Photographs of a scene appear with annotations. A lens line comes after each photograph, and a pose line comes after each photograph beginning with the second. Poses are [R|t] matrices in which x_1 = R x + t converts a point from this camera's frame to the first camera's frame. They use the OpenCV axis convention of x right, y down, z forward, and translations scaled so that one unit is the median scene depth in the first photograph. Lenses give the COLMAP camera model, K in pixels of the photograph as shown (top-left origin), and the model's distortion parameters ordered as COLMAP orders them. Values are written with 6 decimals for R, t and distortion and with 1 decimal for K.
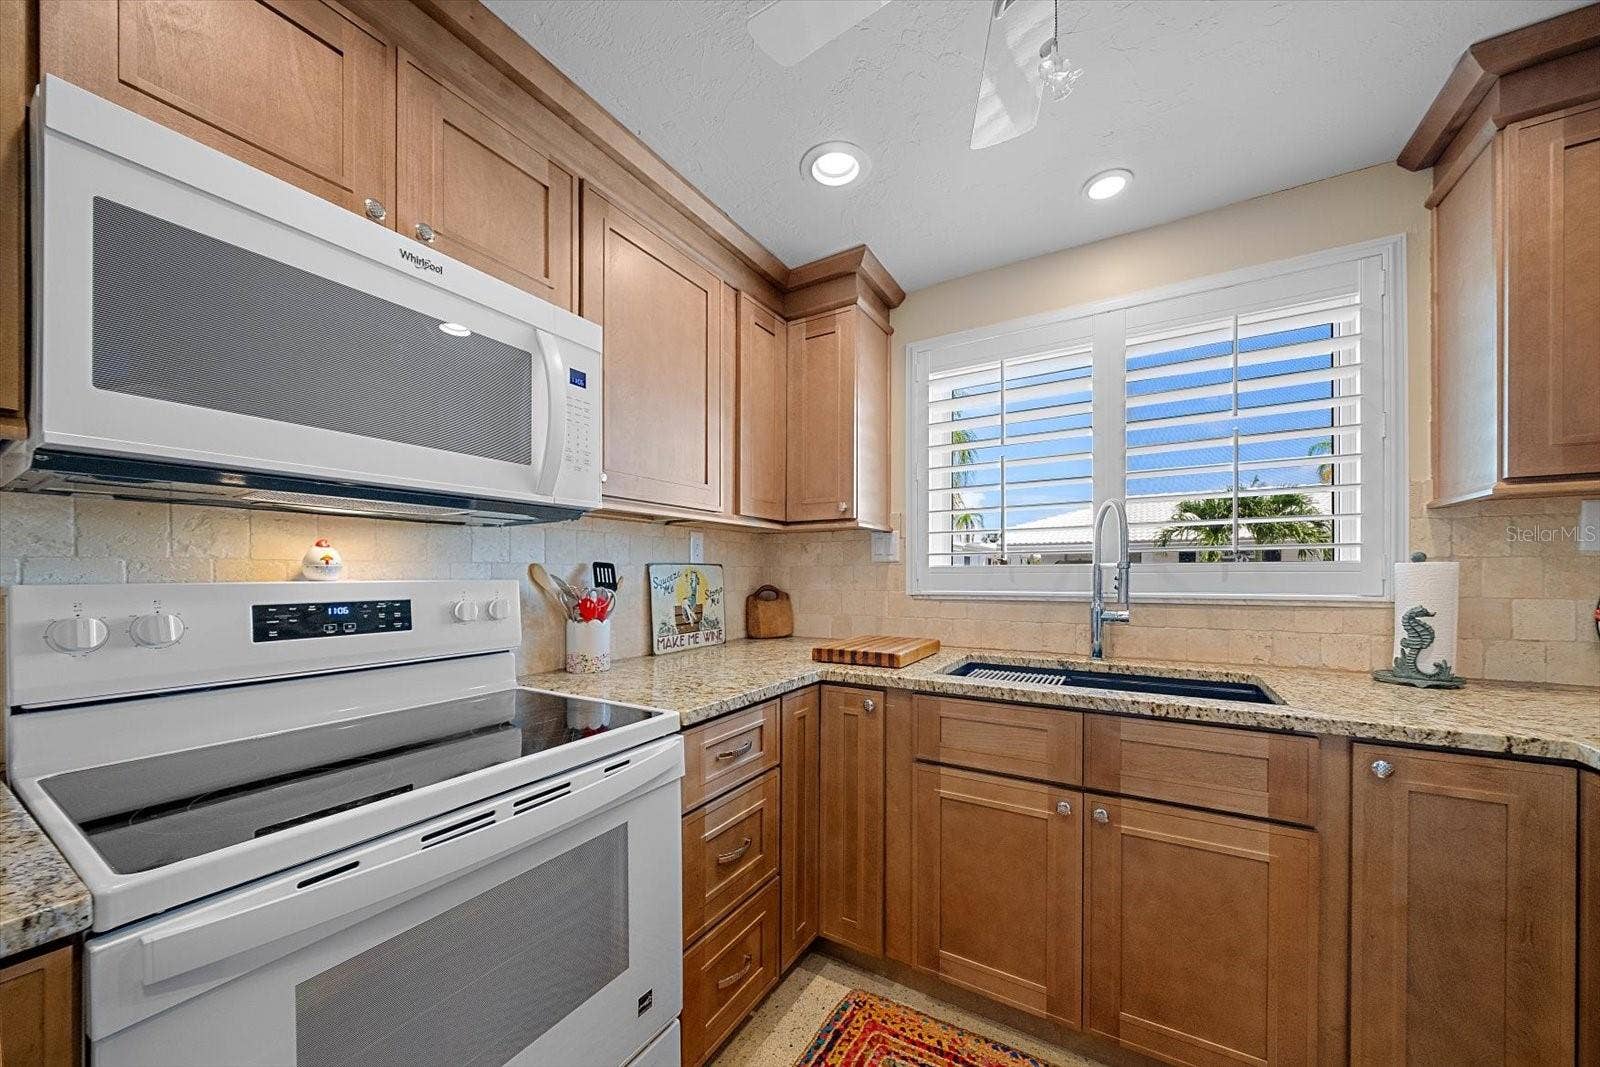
lens RADIAL K [[563.8, 0, 803.7], [0, 563.8, 575.8], [0, 0, 1]] dist [-0.003325, -0.000280]
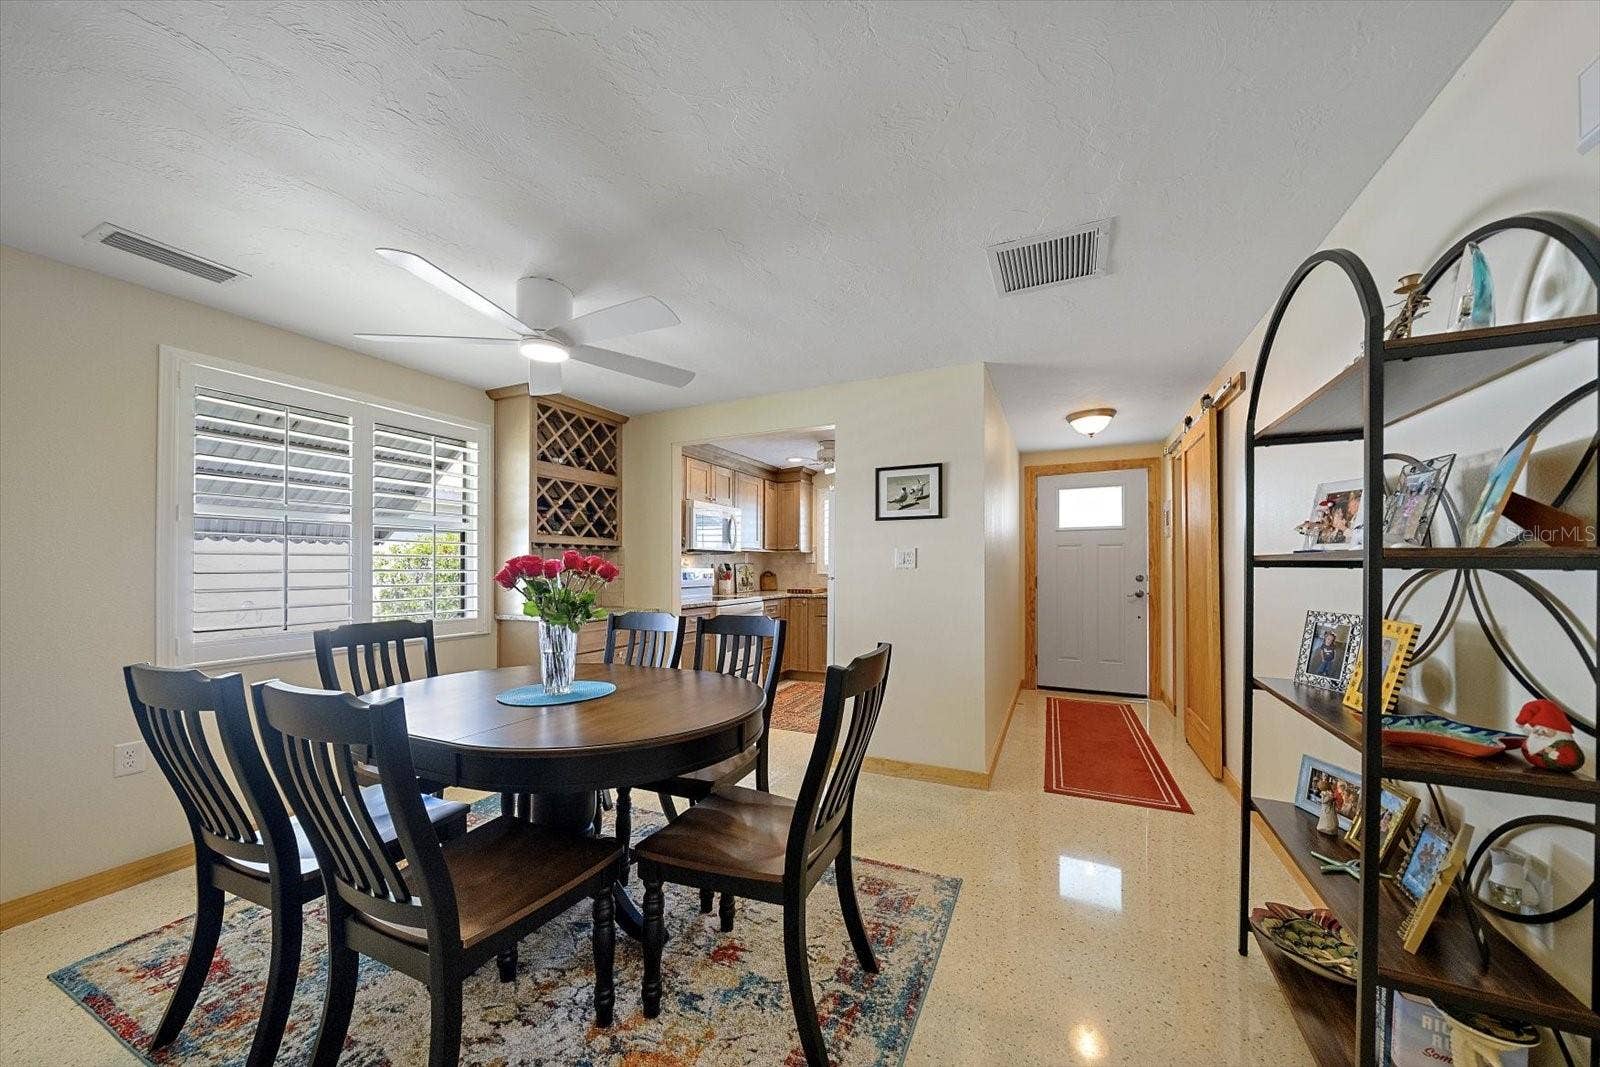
lens RADIAL K [[557.5, 0, 805.8], [0, 557.5, 565.7], [0, 0, 1]] dist [-0.001373, -0.000095]
pose [[0.994436, 0.002376, 0.105320, -0.247149], [-0.001483, 0.999962, -0.008555, 0.018685], [-0.105337, 0.008351, 0.994402, -2.535812]]
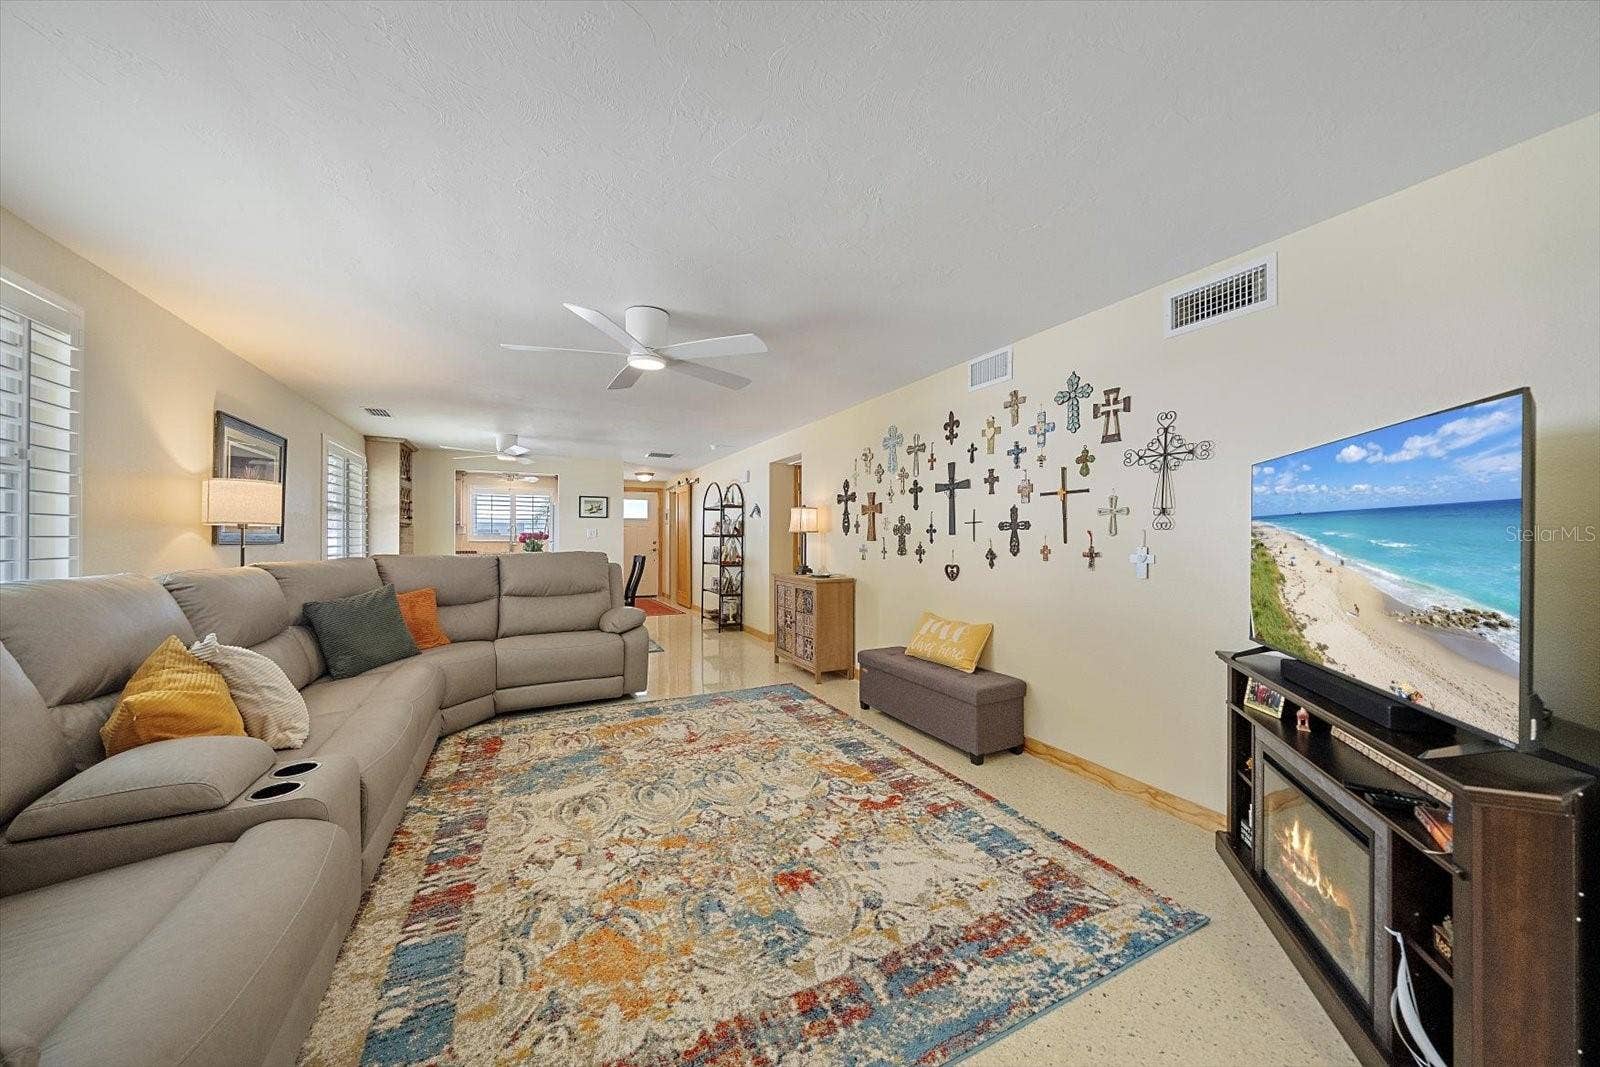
lens RADIAL K [[543.7, 0, 800.0], [0, 543.7, 533.5], [0, 0, 1]] dist [-0.000462, -0.000024]
pose [[0.535538, 0.011403, 0.844434, -2.707531], [0.001511, 0.999894, -0.014461, 0.049187], [-0.844510, 0.009020, 0.535464, -4.689605]]
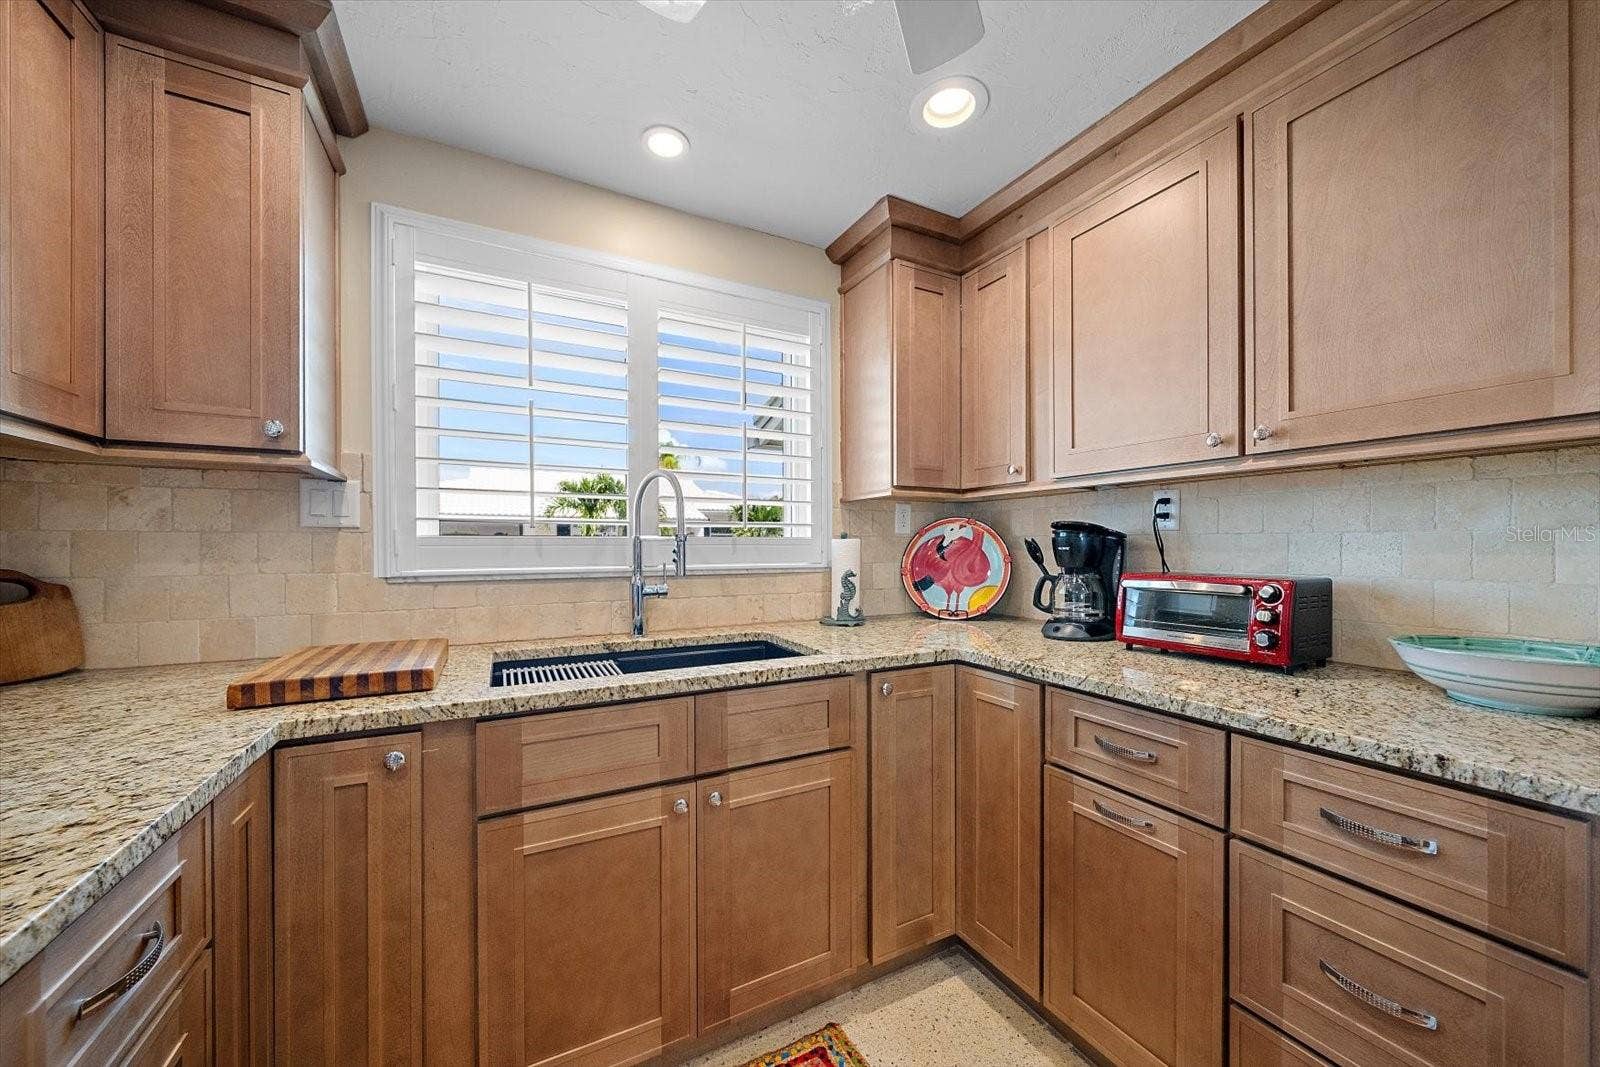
lens RADIAL K [[573.3, 0, 800.4], [0, 573.3, 550.2], [0, 0, 1]] dist [-0.001890, -0.000230]
pose [[0.522031, -0.002652, 0.852922, -0.177119], [0.001935, 0.999996, 0.001925, 0.001398], [-0.852924, 0.000646, 0.522034, 0.288027]]
